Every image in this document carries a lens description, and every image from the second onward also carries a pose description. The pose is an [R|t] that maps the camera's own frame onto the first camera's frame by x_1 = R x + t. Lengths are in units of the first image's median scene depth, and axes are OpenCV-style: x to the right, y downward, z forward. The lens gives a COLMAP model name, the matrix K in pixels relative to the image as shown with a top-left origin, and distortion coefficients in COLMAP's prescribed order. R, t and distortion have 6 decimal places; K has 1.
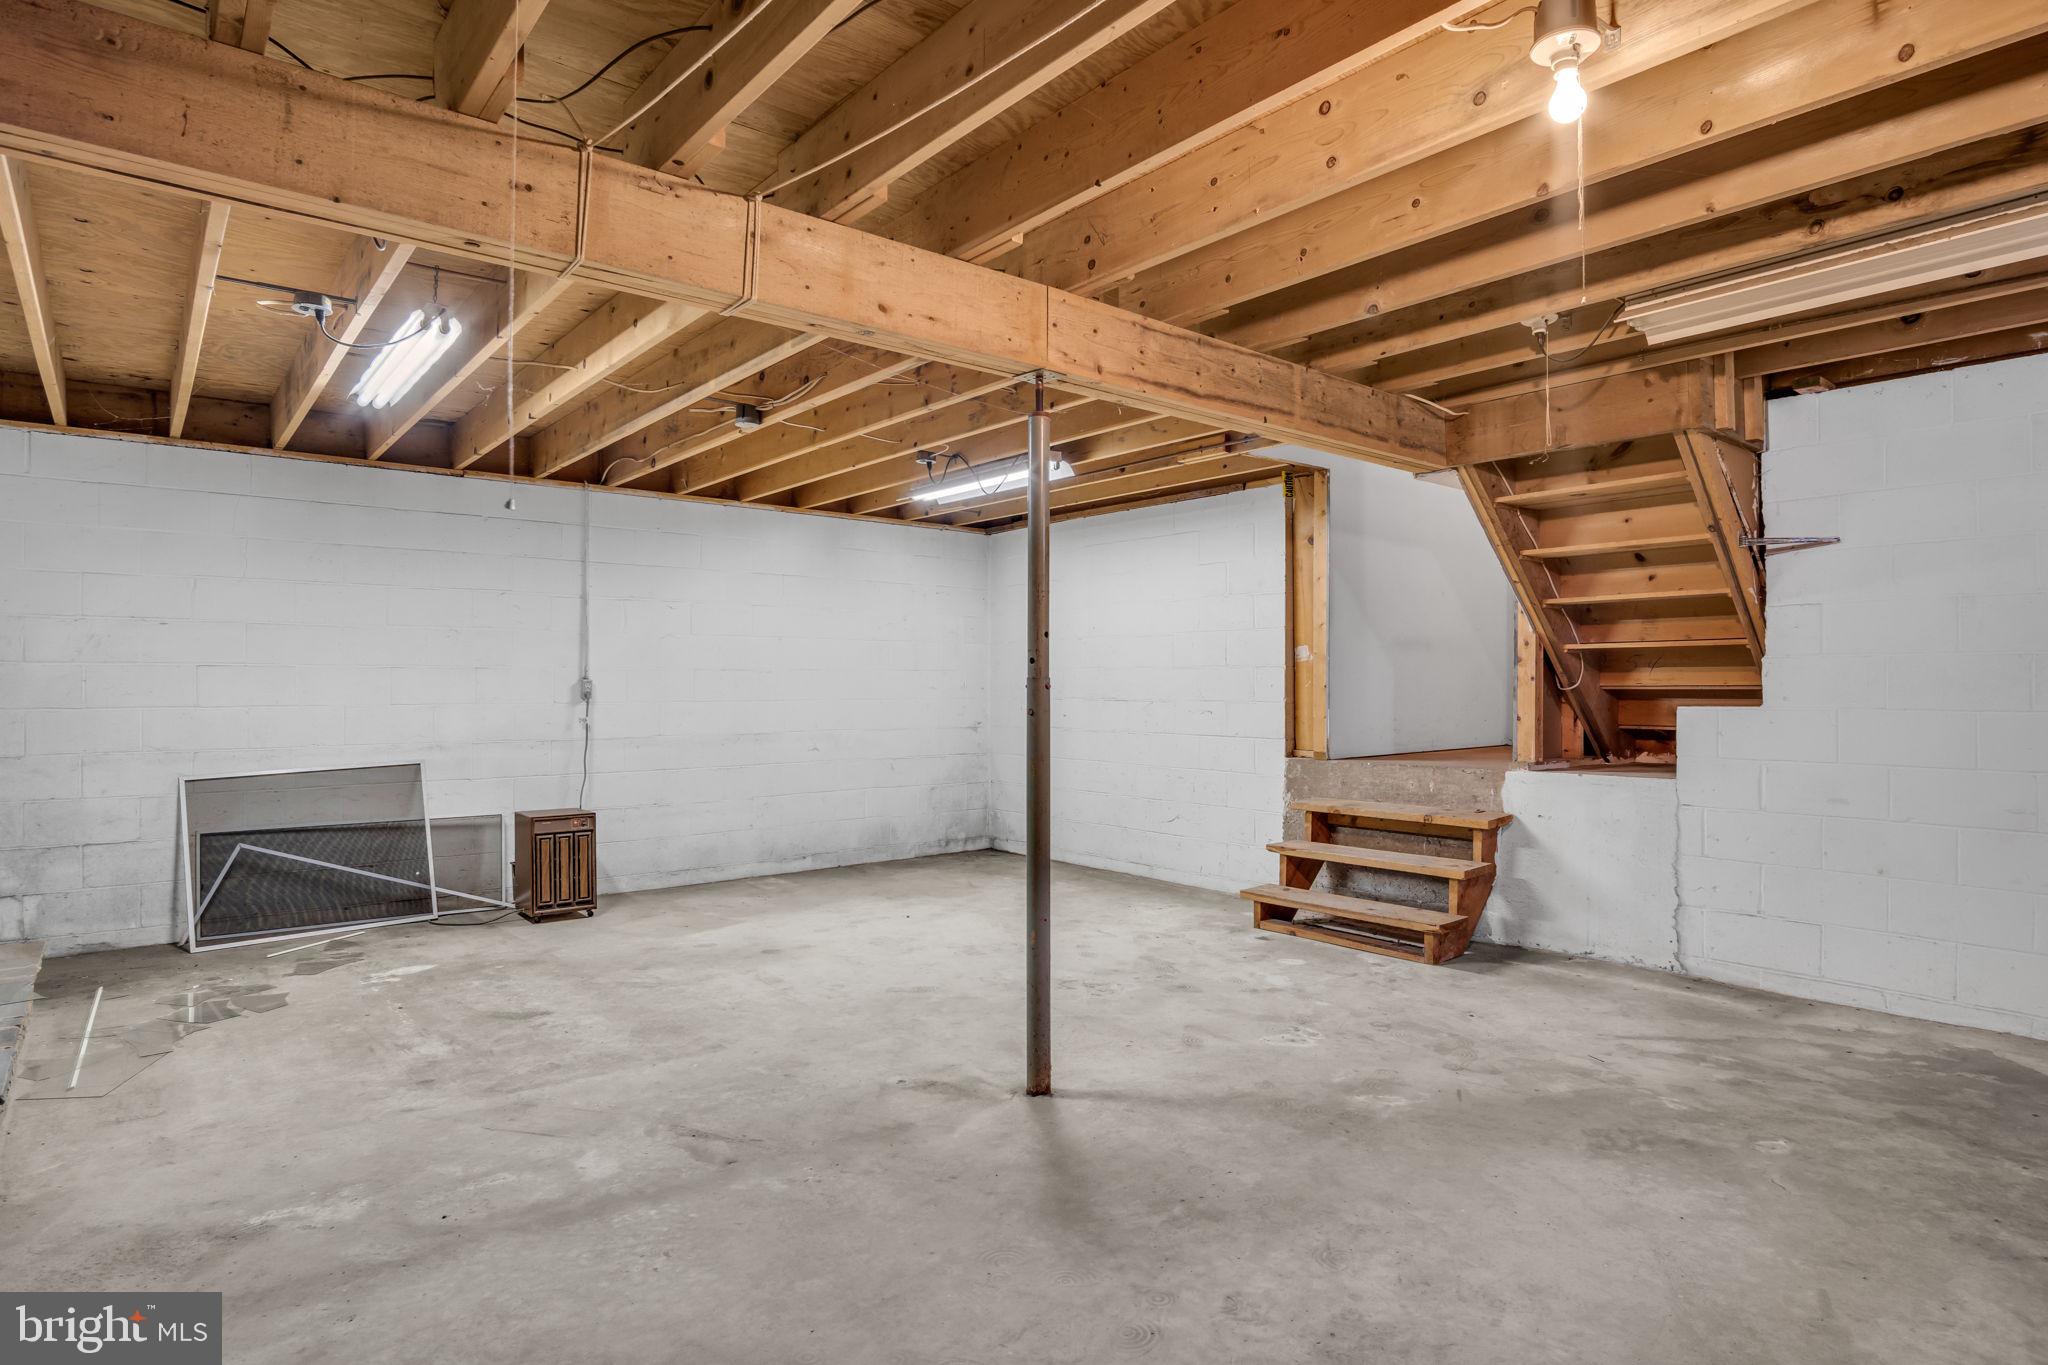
lens RADIAL K [[1118.3, 0, 1011.8], [0, 1118.3, 696.0], [0, 0, 1]] dist [-0.029162, 0.002026]
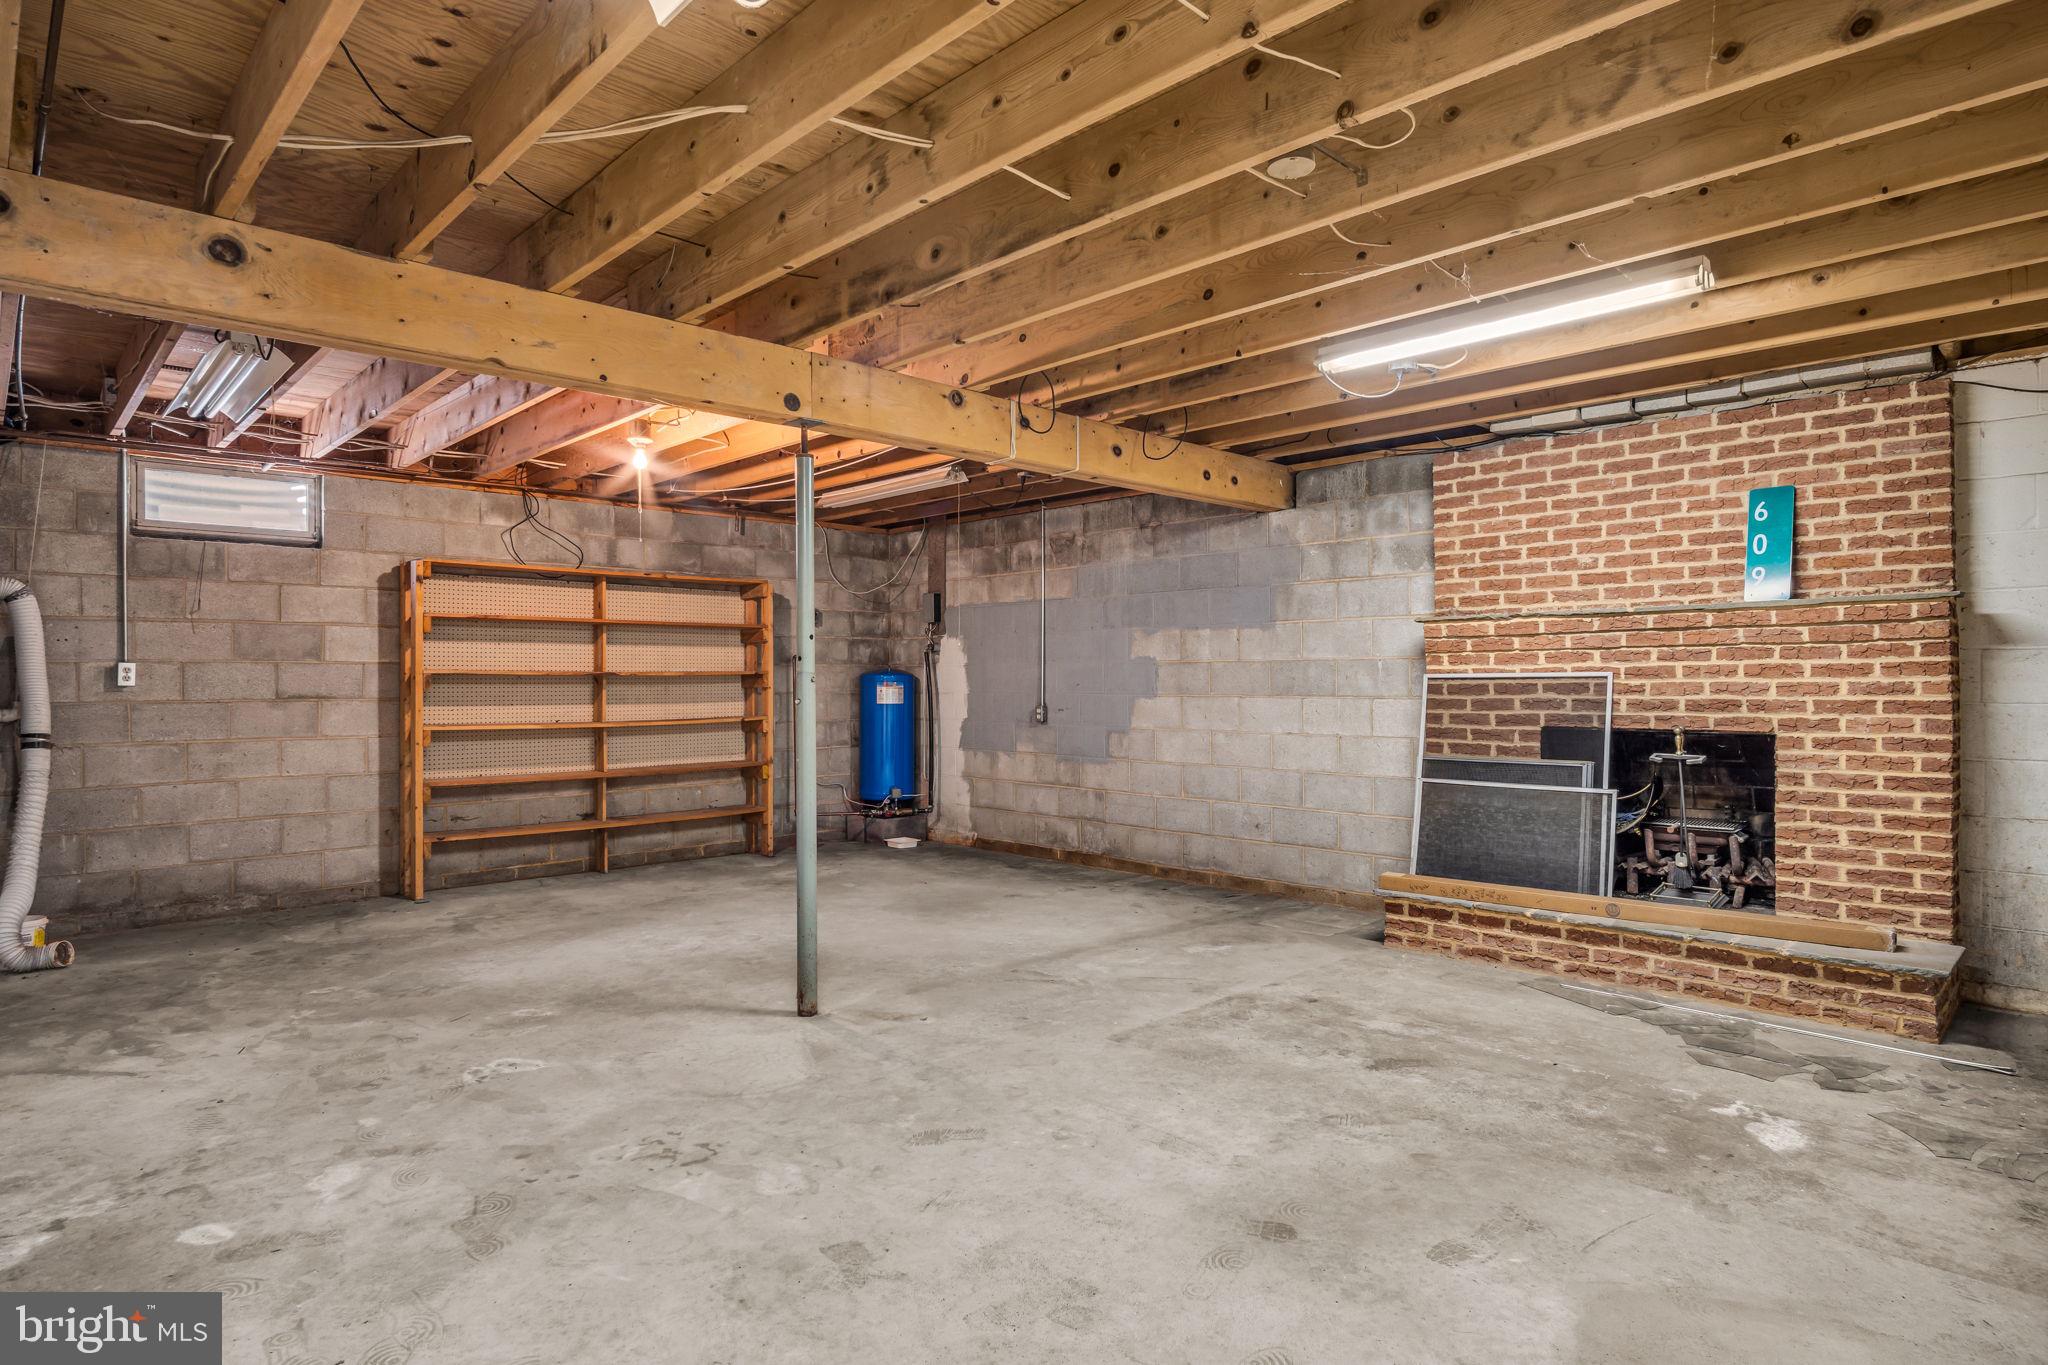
lens RADIAL K [[1118.3, 0, 1011.8], [0, 1118.3, 696.0], [0, 0, 1]] dist [-0.029162, 0.002026]
pose [[-0.996650, 0.004777, -0.081648, -0.091882], [0.002870, 0.999721, 0.023452, -0.017178], [0.081737, 0.023139, -0.996385, 2.039481]]
